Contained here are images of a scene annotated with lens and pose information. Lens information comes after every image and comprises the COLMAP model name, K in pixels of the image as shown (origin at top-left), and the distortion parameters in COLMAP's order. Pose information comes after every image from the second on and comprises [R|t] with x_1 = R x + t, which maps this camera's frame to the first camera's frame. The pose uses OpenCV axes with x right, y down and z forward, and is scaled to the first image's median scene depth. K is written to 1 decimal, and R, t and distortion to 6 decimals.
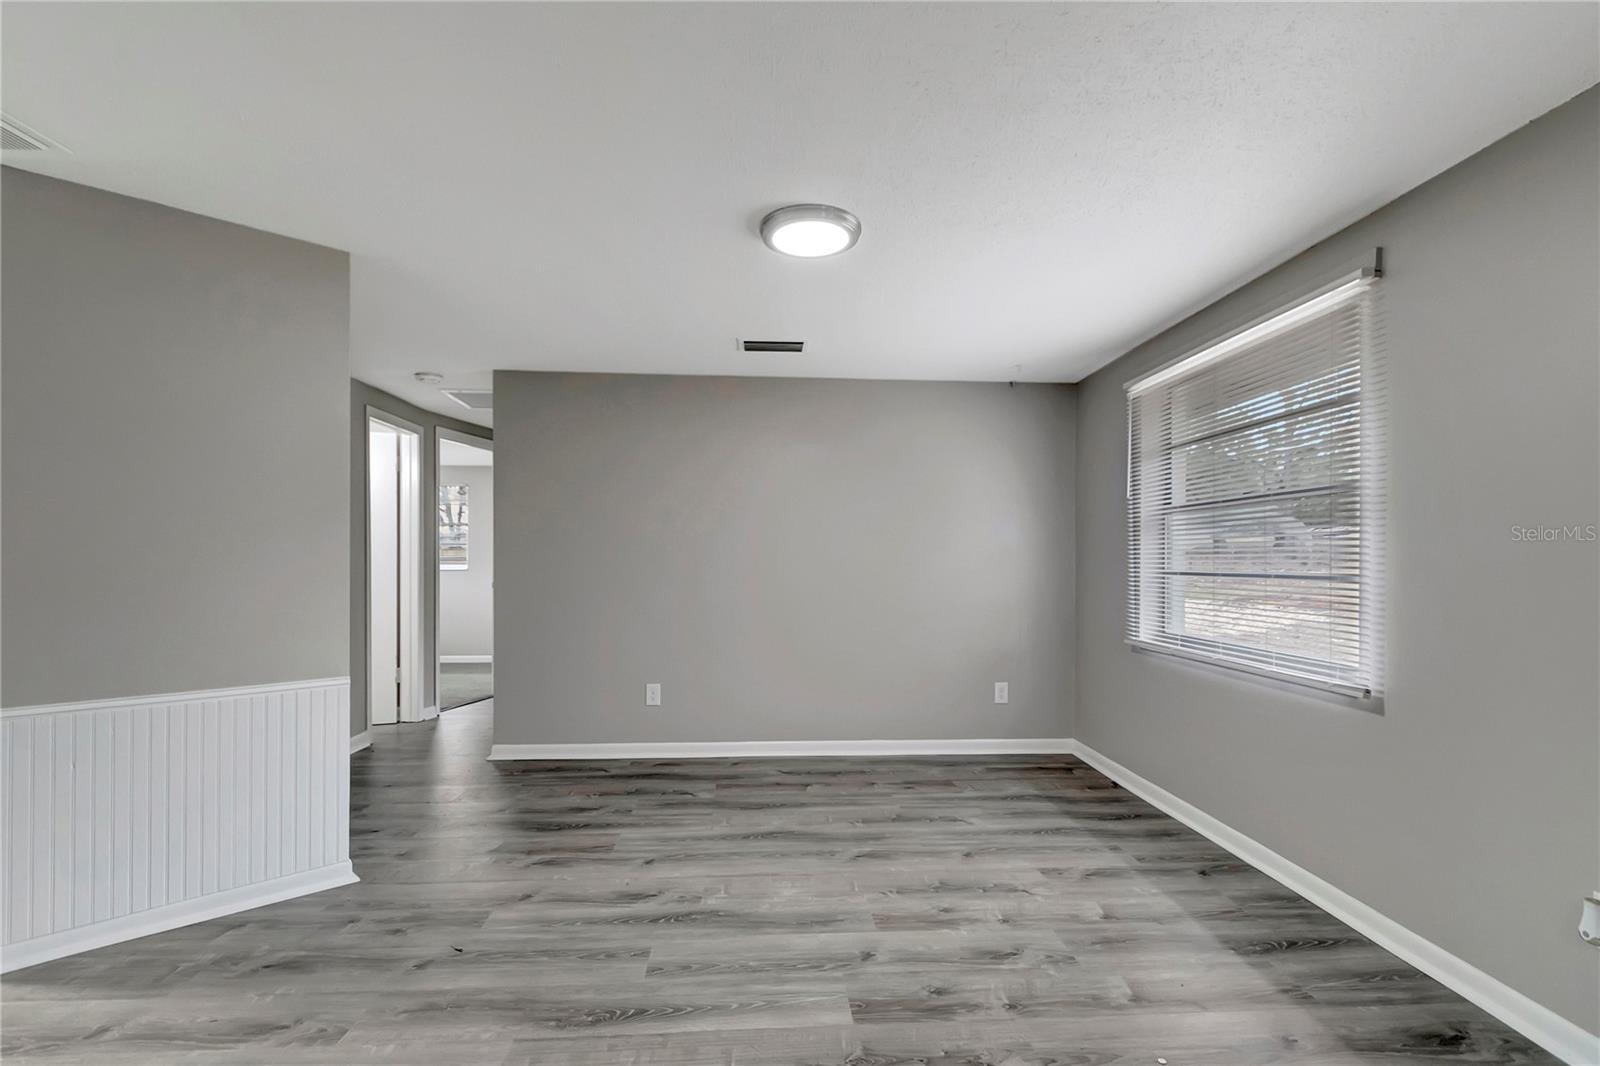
lens RADIAL K [[732.3, 0, 807.9], [0, 732.3, 564.8], [0, 0, 1]] dist [-0.000273, -0.000130]
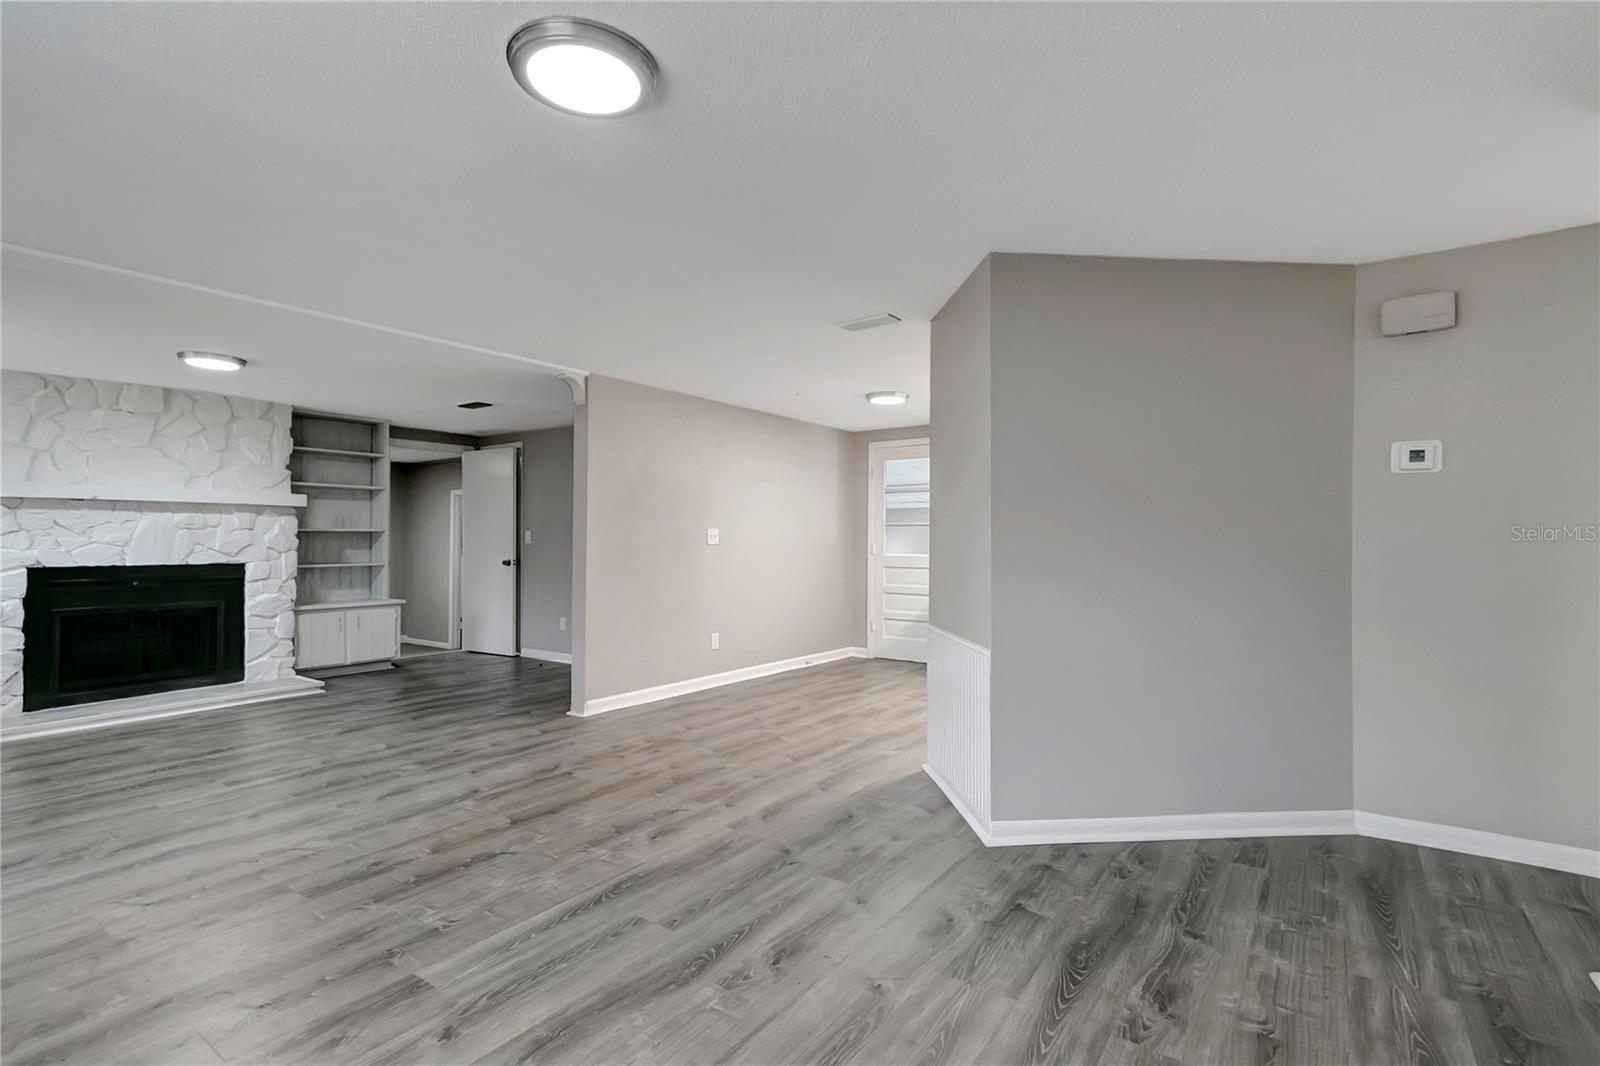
lens RADIAL K [[748.3, 0, 811.7], [0, 748.3, 529.6], [0, 0, 1]] dist [-0.001041, -0.000915]
pose [[-0.627636, -0.011194, -0.778426, 0.421691], [-0.005267, 0.999935, -0.010132, -0.010425], [0.778489, -0.002259, -0.627654, 1.622353]]
